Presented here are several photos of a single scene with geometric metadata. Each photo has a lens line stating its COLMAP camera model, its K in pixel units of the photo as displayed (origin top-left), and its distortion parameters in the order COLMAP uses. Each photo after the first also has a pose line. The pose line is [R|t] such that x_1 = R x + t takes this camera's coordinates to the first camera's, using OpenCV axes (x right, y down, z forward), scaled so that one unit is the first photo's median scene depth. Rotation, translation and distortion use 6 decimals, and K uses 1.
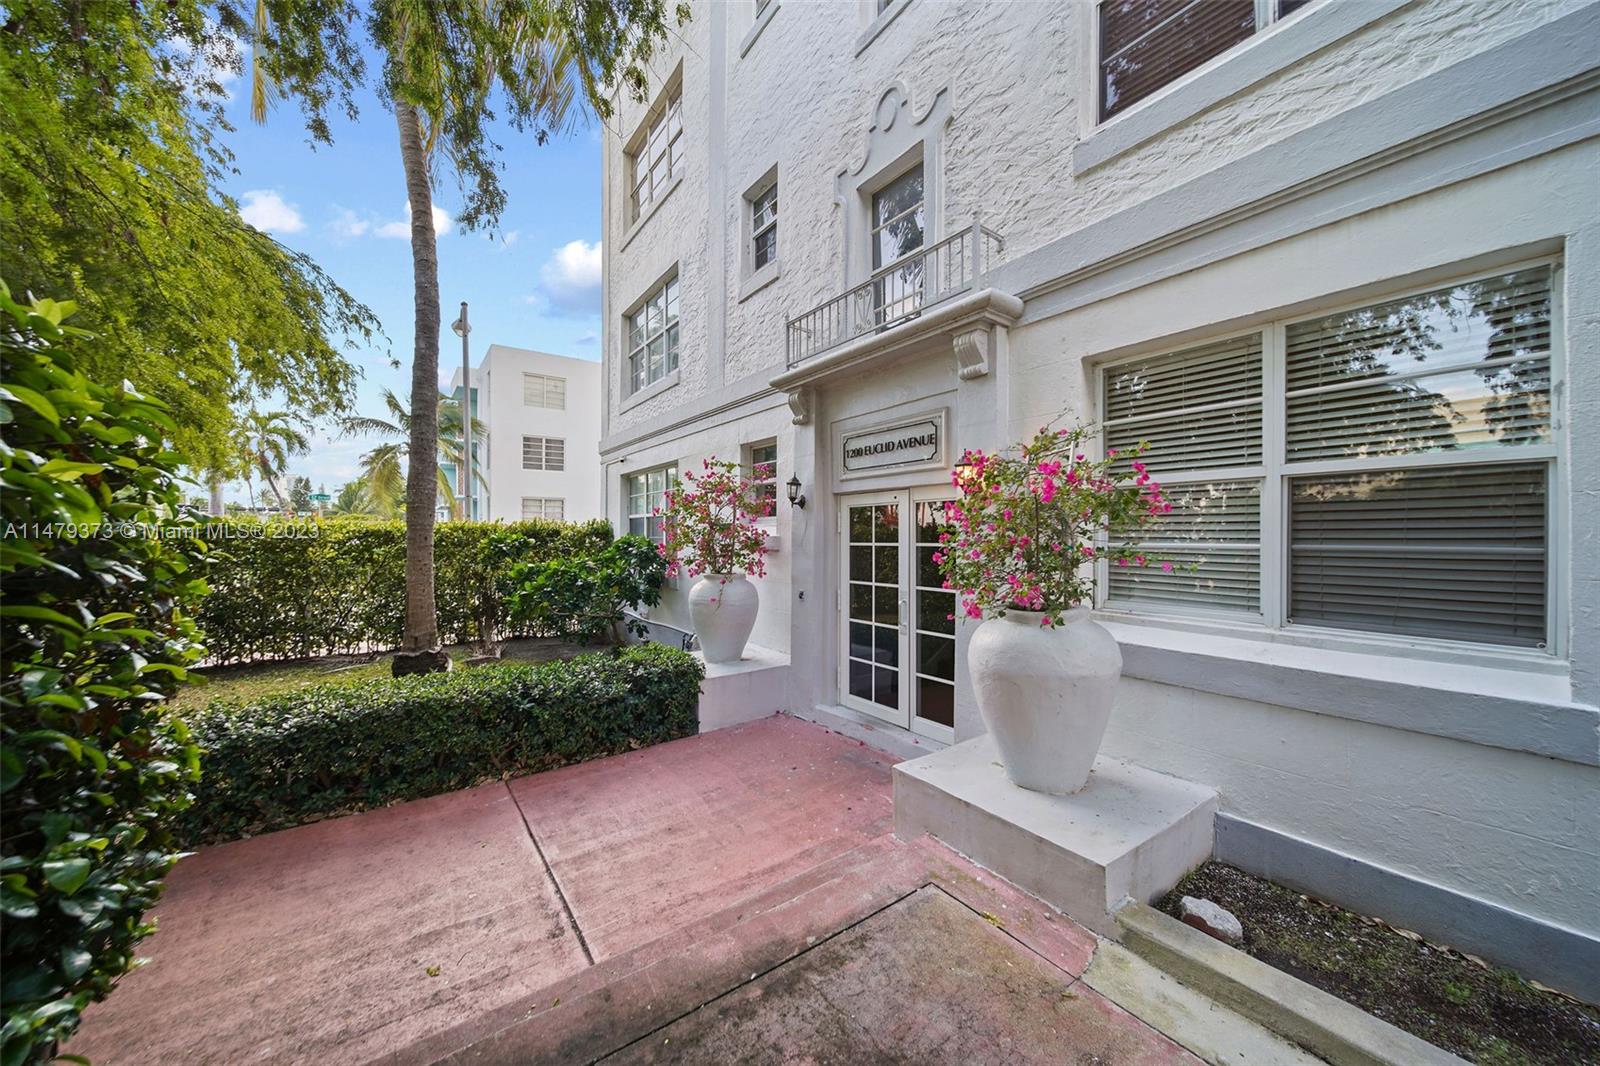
lens RADIAL K [[570.5, 0, 796.7], [0, 570.5, 533.3], [0, 0, 1]] dist [0.000224, -0.000011]
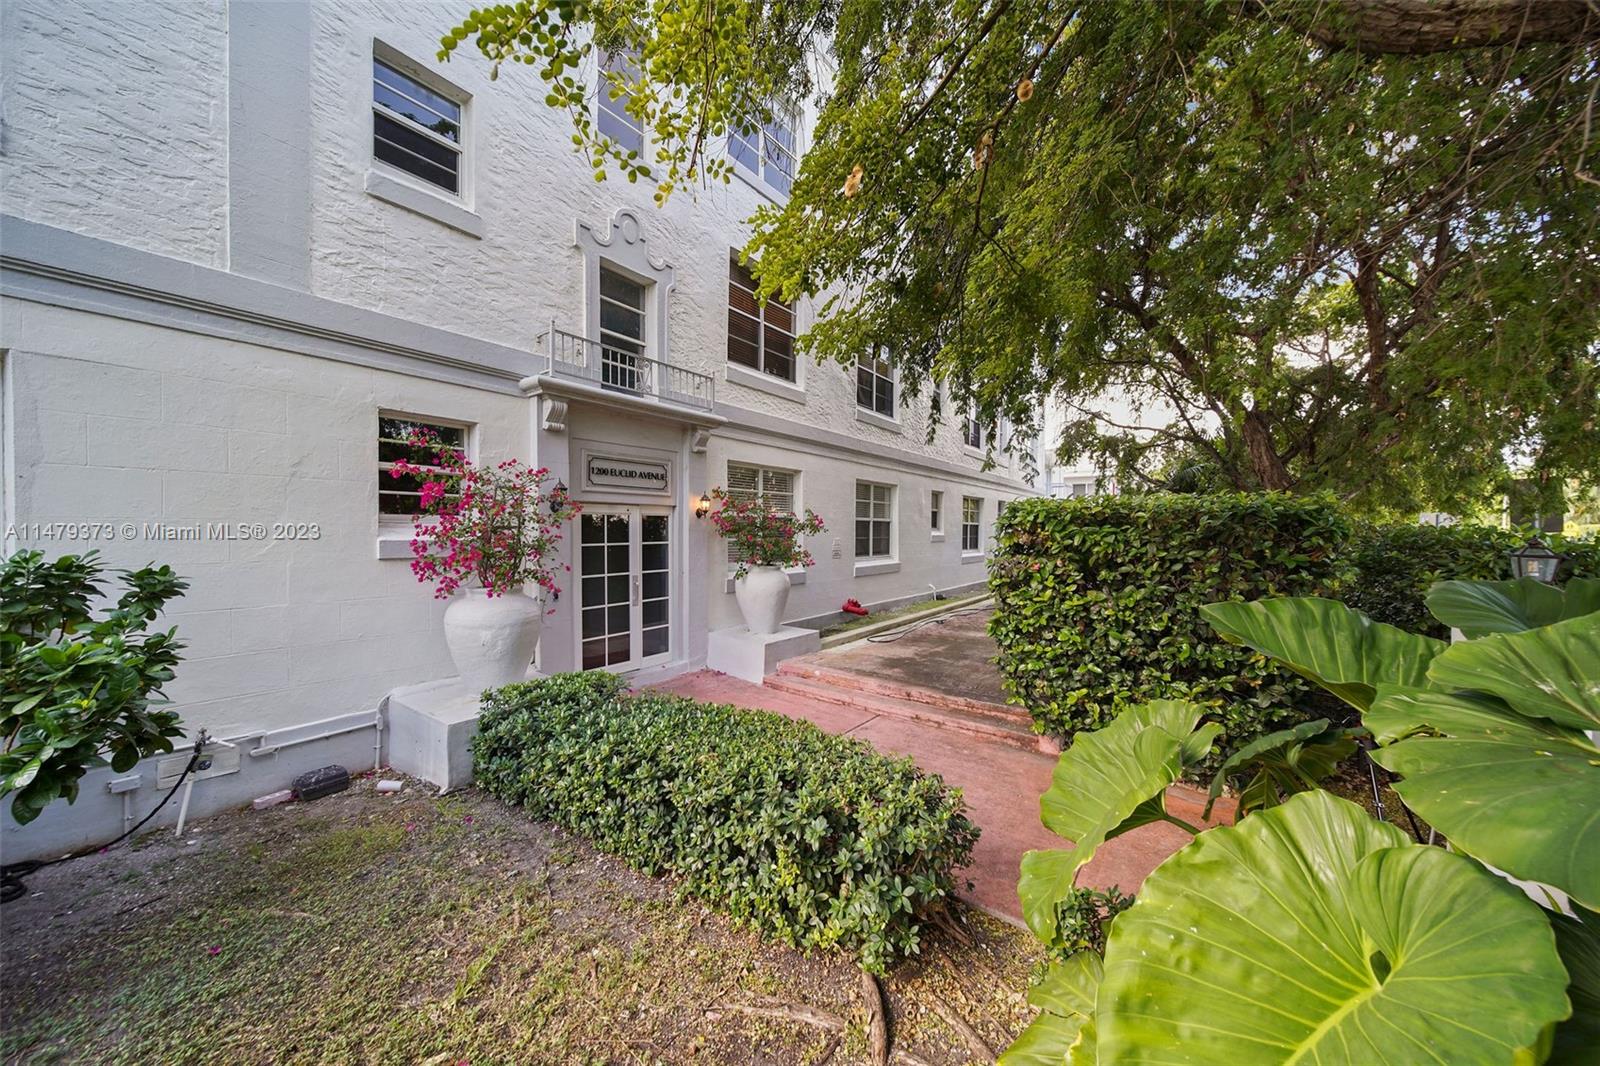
lens RADIAL K [[570.5, 0, 796.7], [0, 570.5, 533.3], [0, 0, 1]] dist [0.000224, -0.000011]
pose [[-0.277353, 0.003610, 0.960761, -1.267037], [0.005099, 0.999984, -0.002285, -0.000303], [-0.960755, 0.004265, -0.277367, 0.972683]]
